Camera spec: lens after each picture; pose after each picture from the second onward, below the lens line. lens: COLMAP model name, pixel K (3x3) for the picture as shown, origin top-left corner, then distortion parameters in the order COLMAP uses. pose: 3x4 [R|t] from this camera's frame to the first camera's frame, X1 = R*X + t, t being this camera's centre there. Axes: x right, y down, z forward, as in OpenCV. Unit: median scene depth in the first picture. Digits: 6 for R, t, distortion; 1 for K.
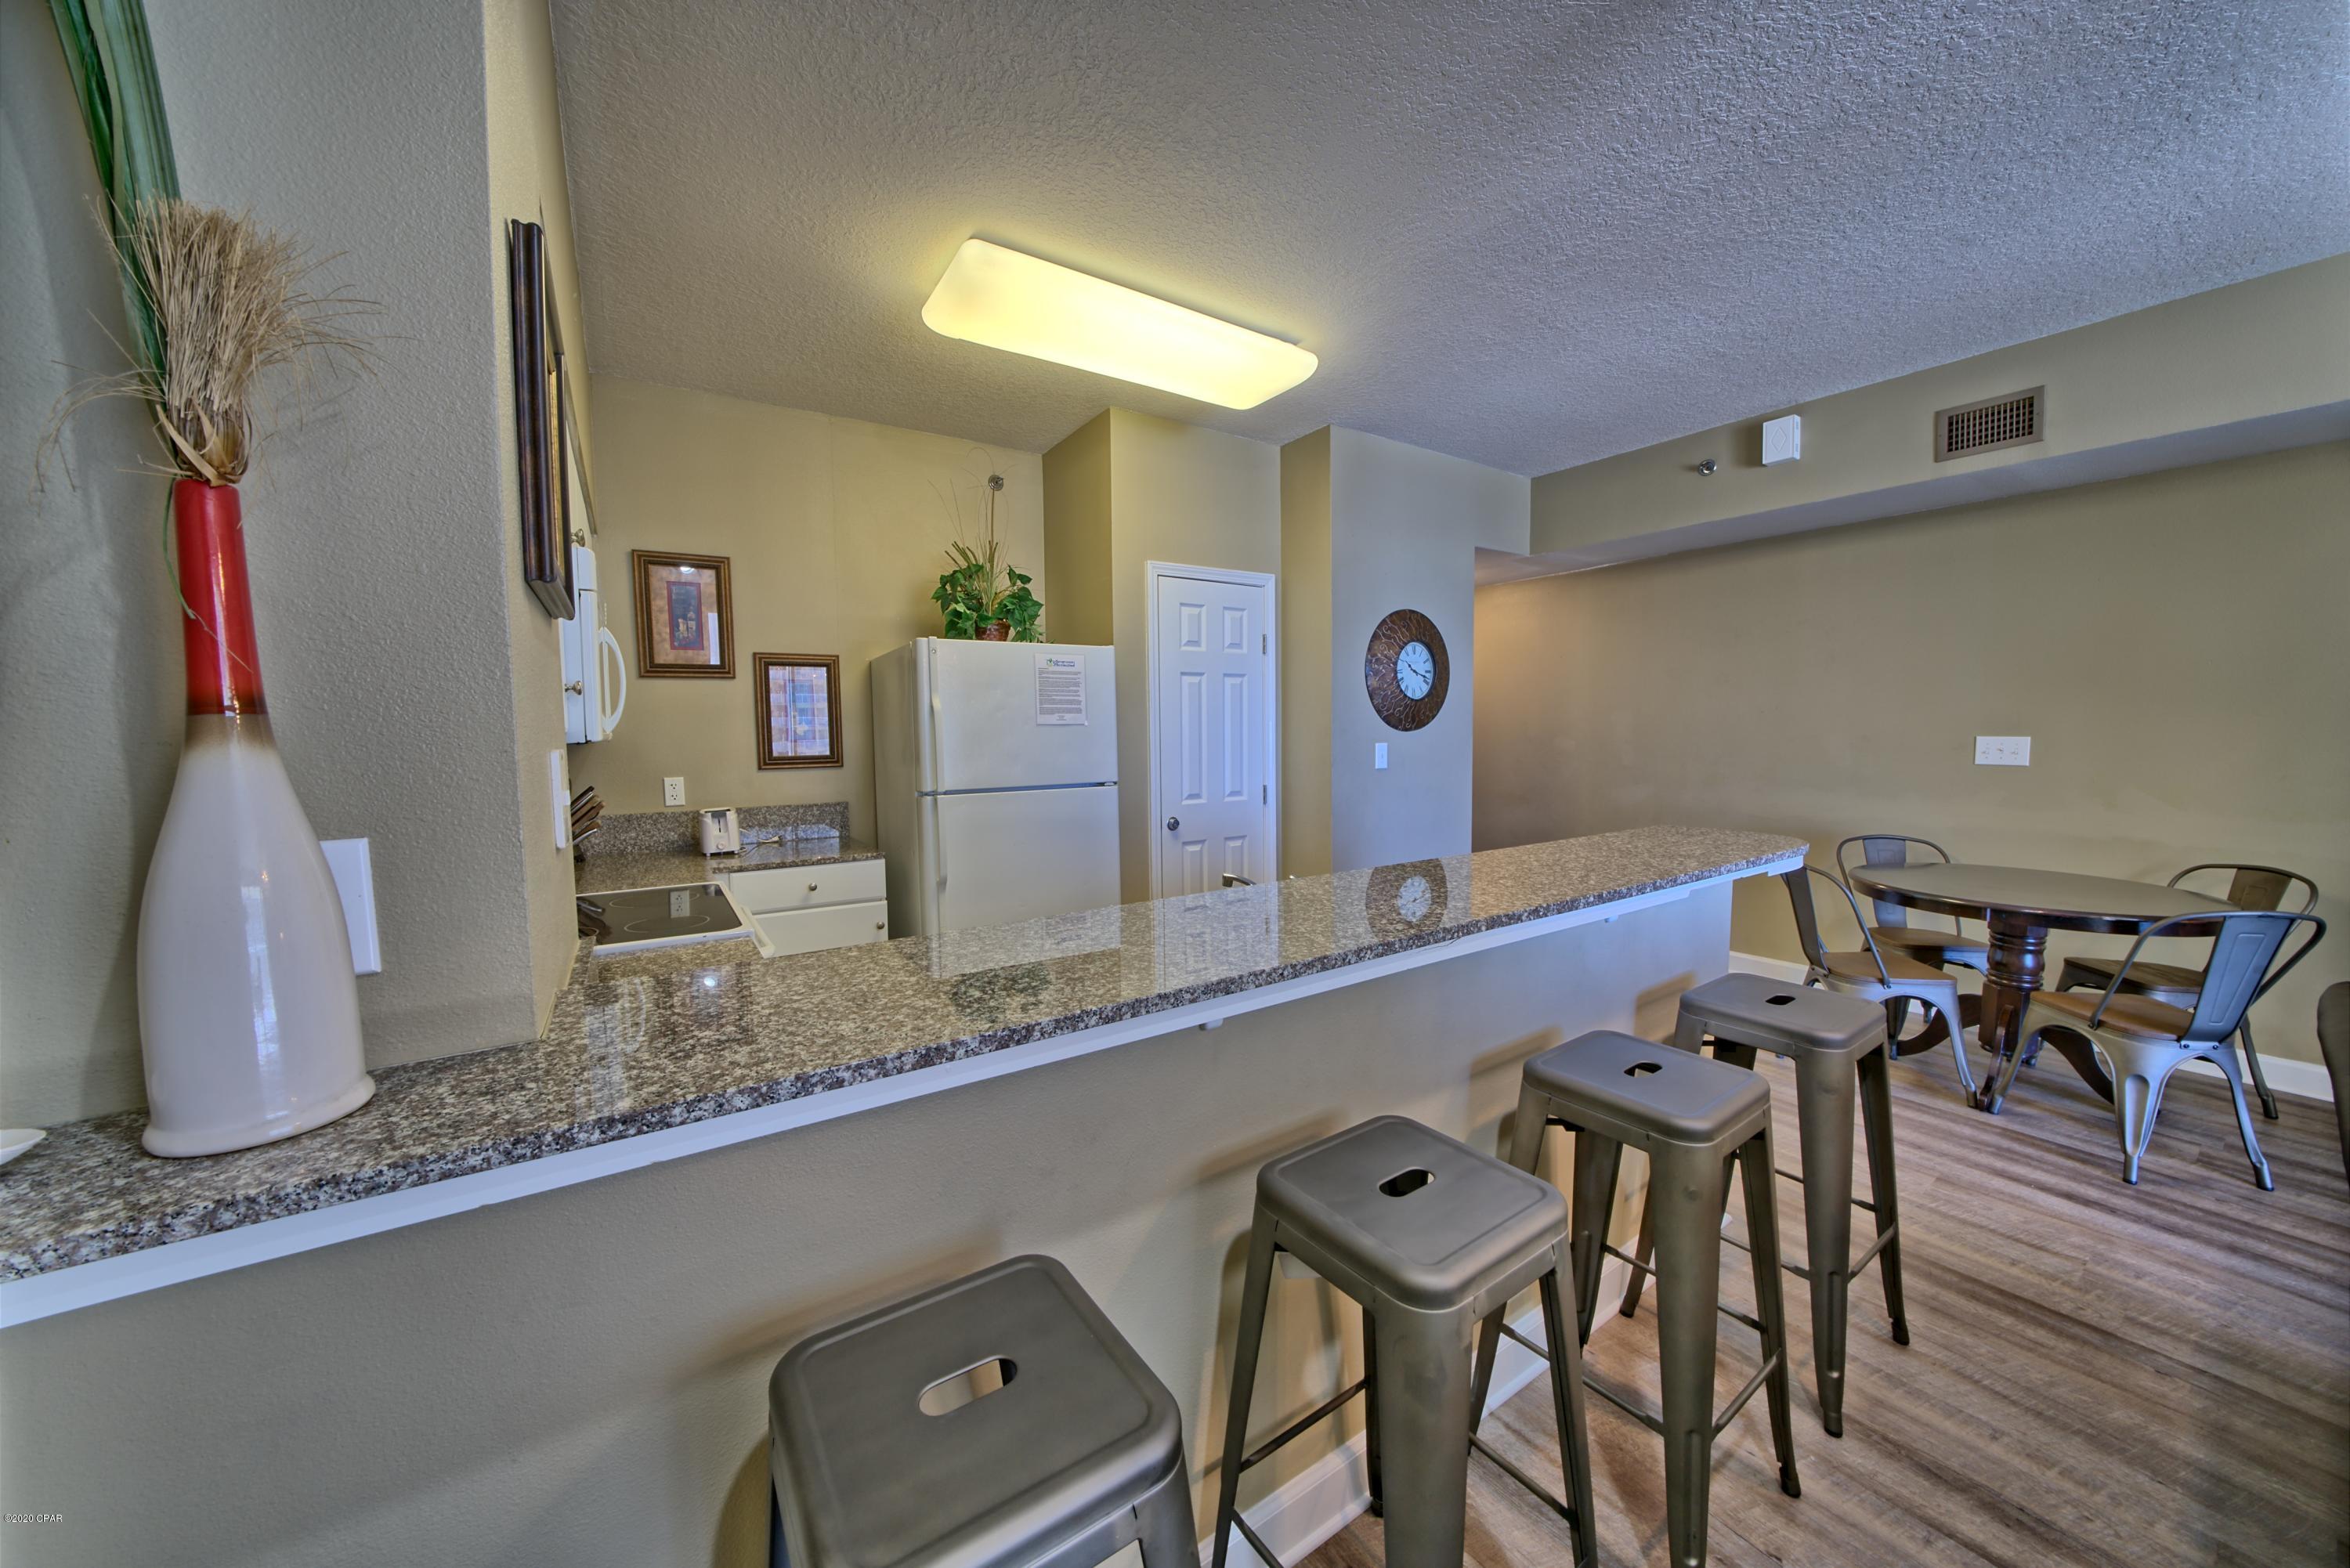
lens RADIAL K [[811.8, 0, 1167.8], [0, 811.8, 783.0], [0, 0, 1]] dist [-0.026792, 0.003396]
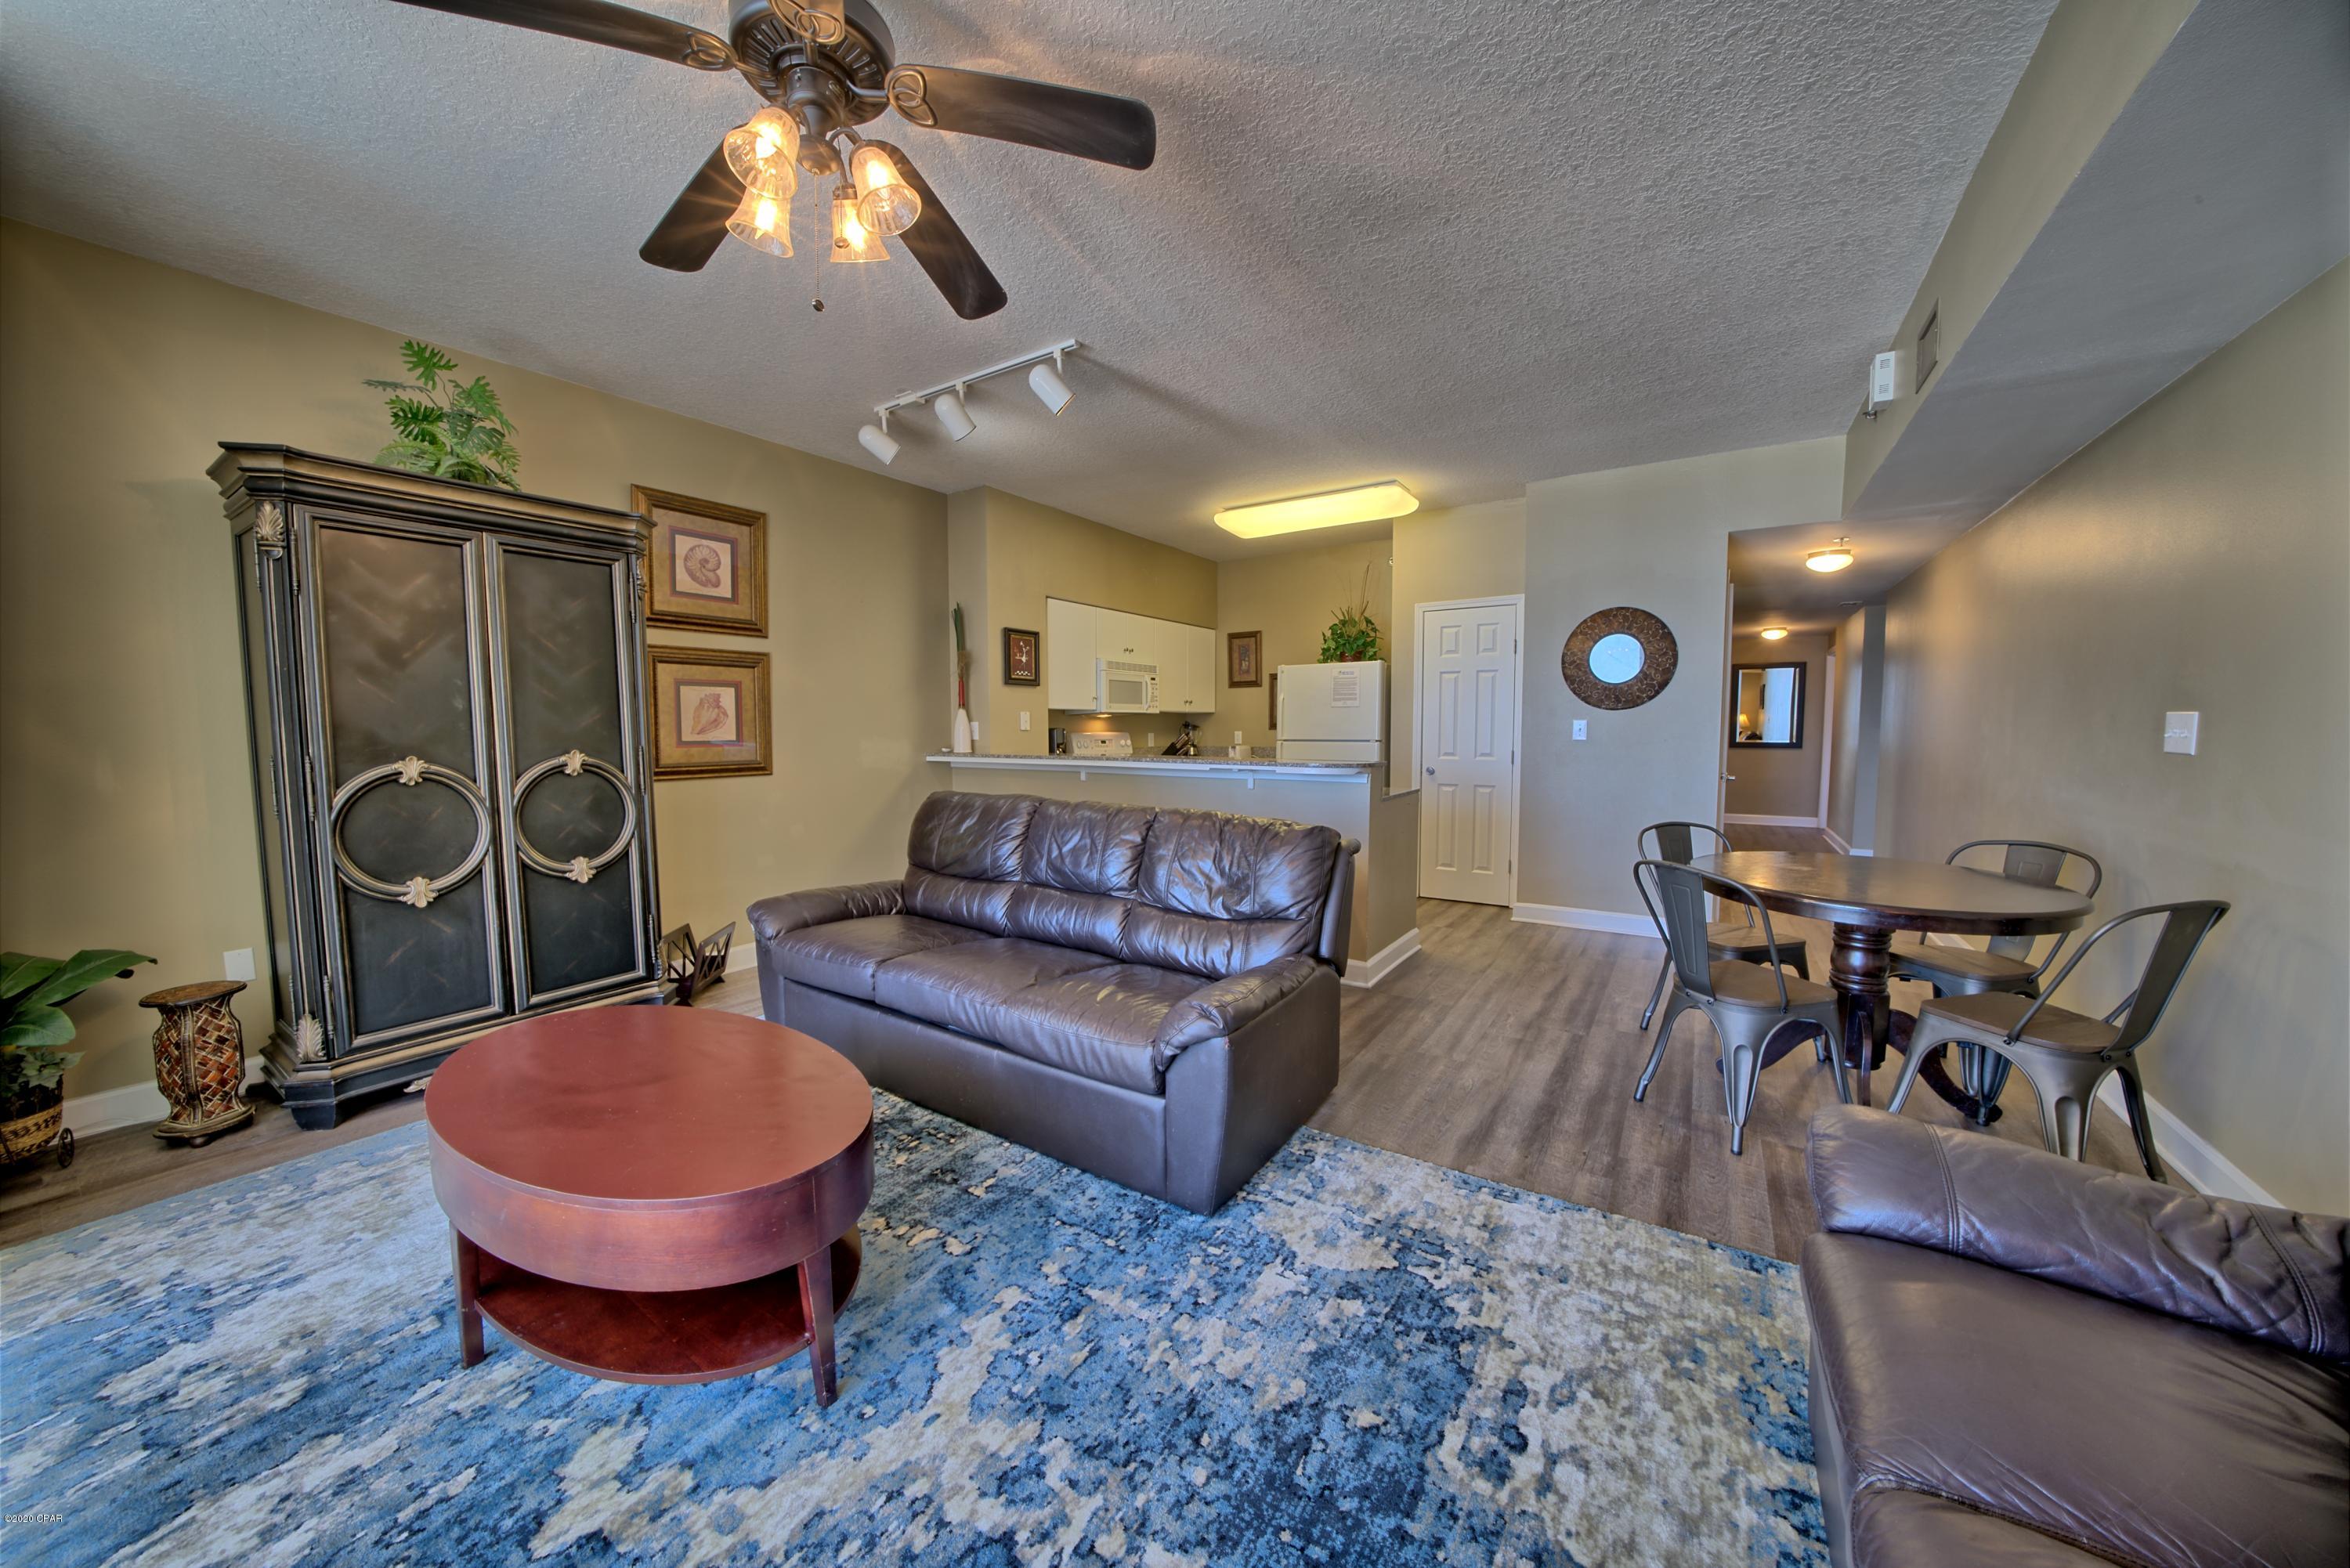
lens RADIAL K [[811.8, 0, 1167.8], [0, 811.8, 783.0], [0, 0, 1]] dist [-0.026792, 0.003396]
pose [[0.388301, 0.076482, -0.918353, 1.351322], [-0.062117, 0.996456, 0.056722, 0.019036], [0.919437, 0.035020, 0.391675, -0.068538]]
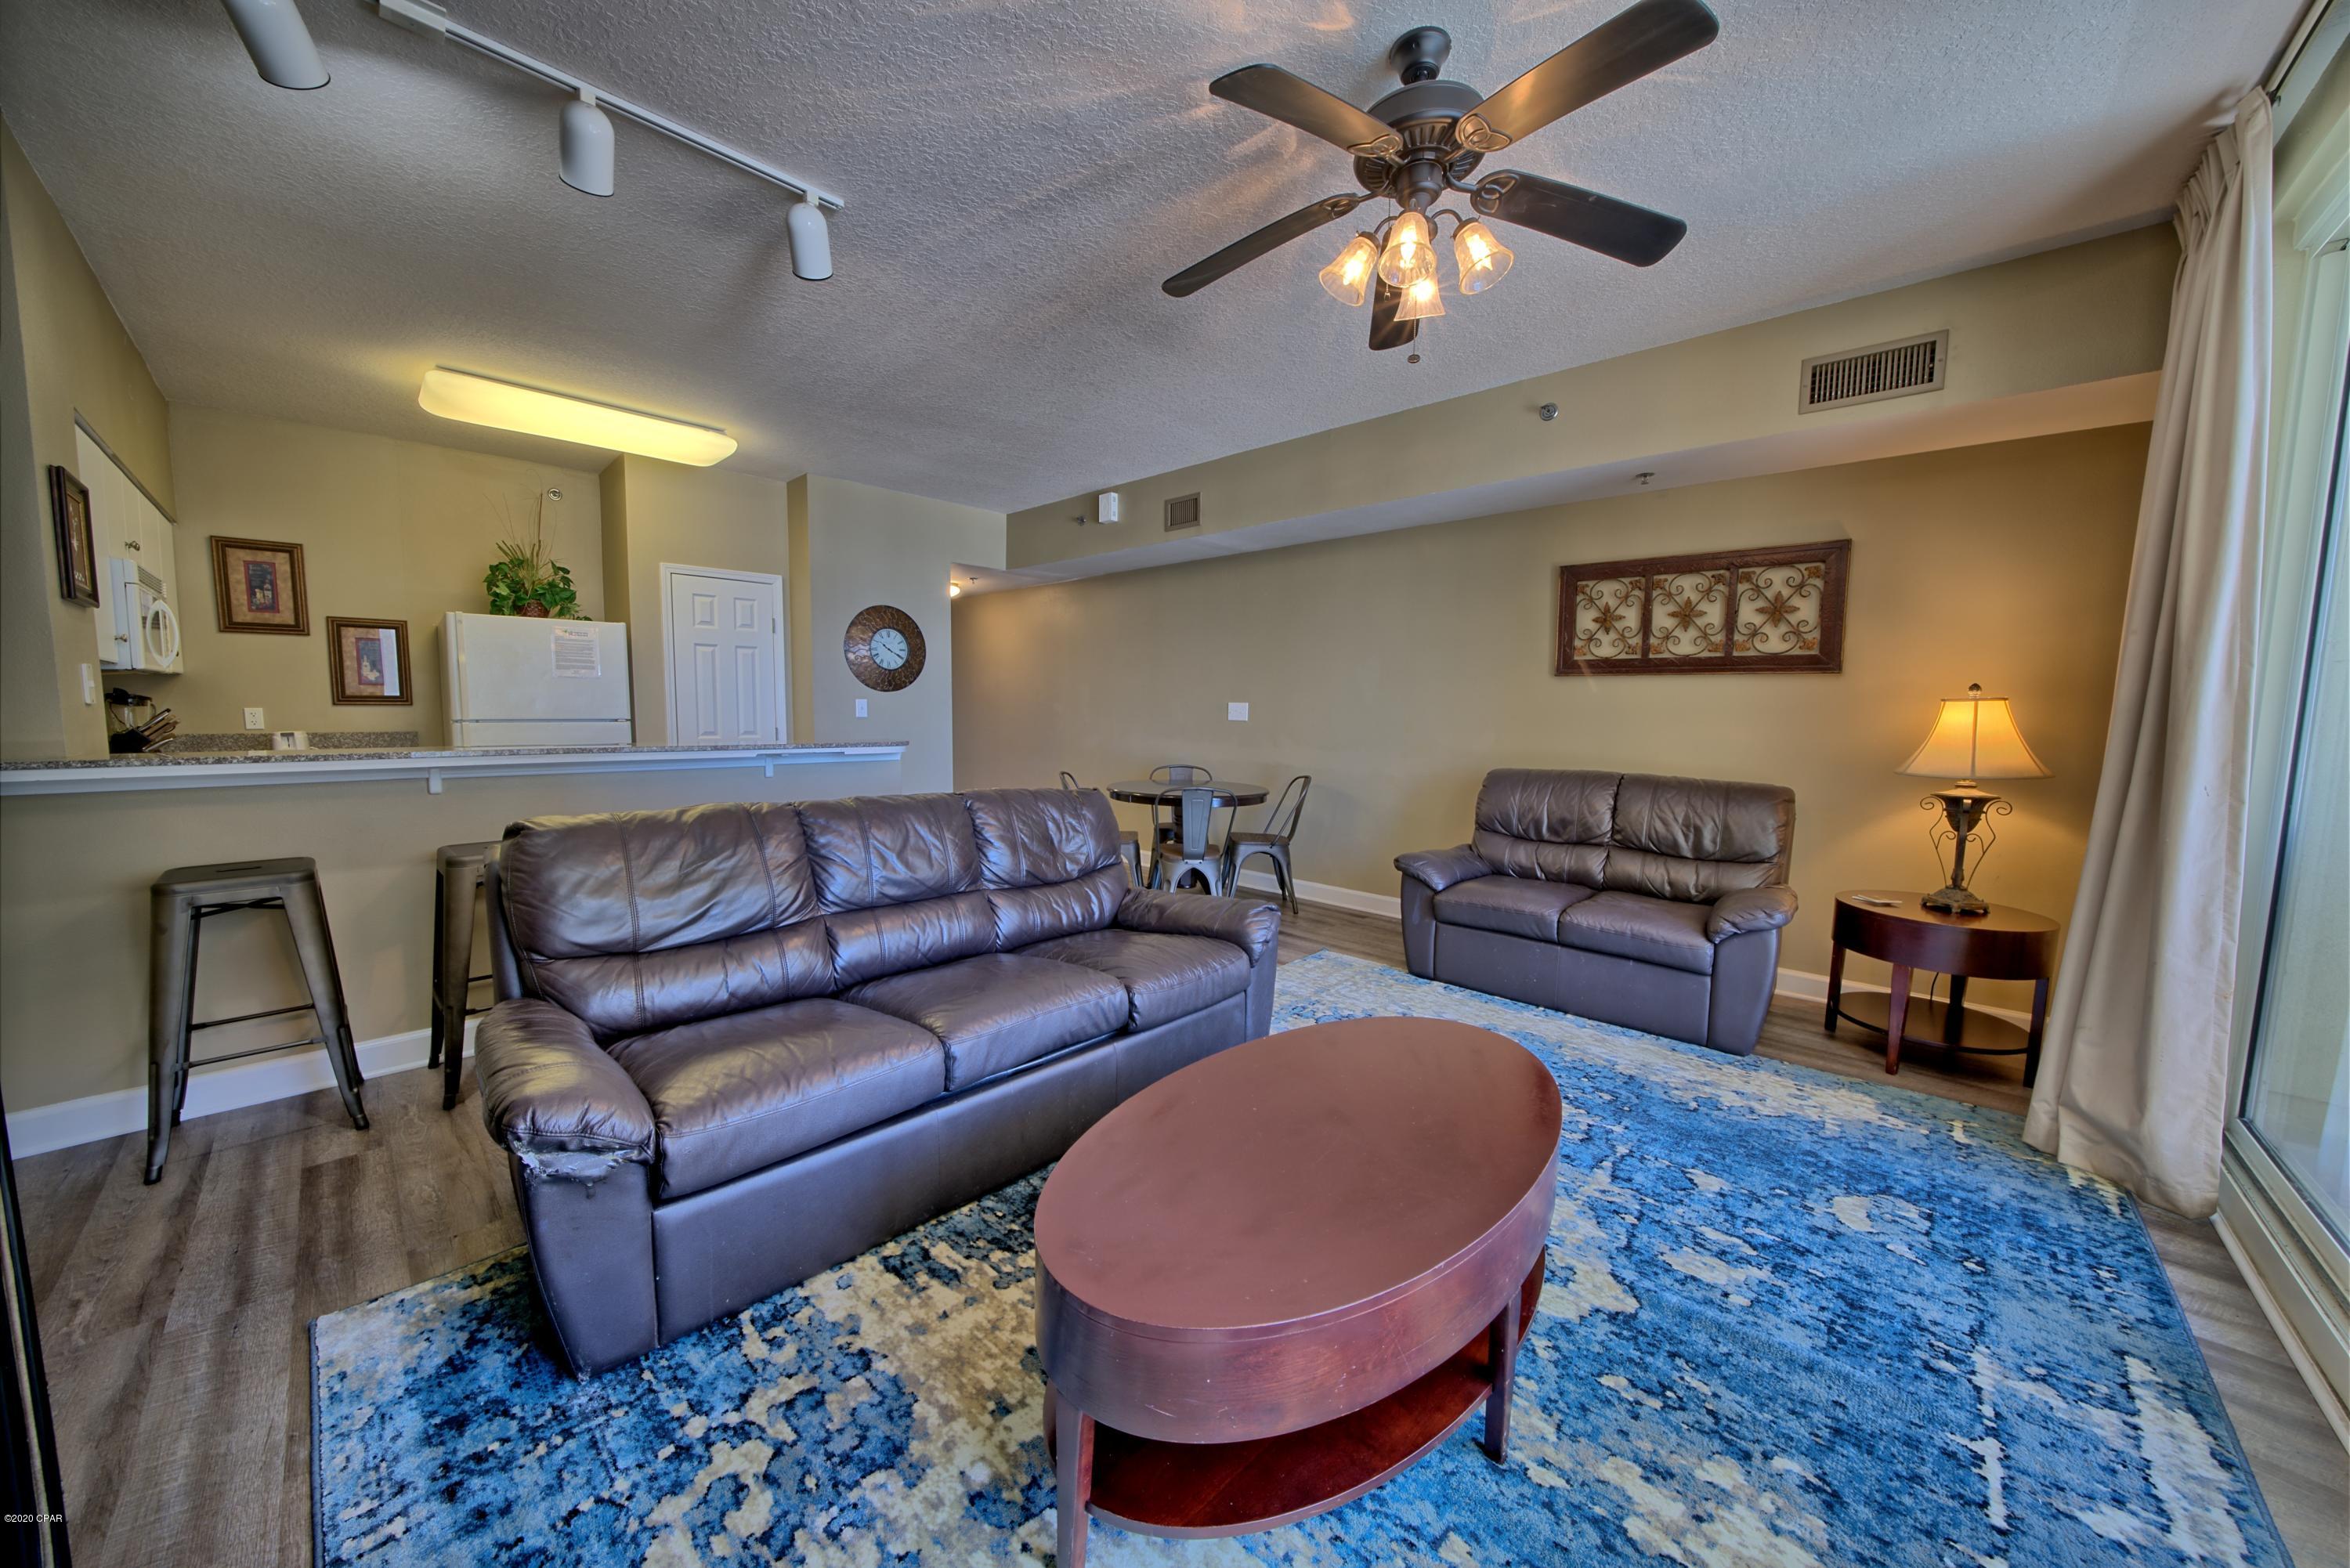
lens RADIAL K [[807.7, 0, 1165.8], [0, 807.7, 784.2], [0, 0, 1]] dist [-0.019909, 0.000045]
pose [[0.975660, 0.004305, 0.219247, 0.555141], [-0.010811, 0.999536, 0.028484, 0.063094], [-0.219023, -0.030161, 0.975254, -0.585411]]
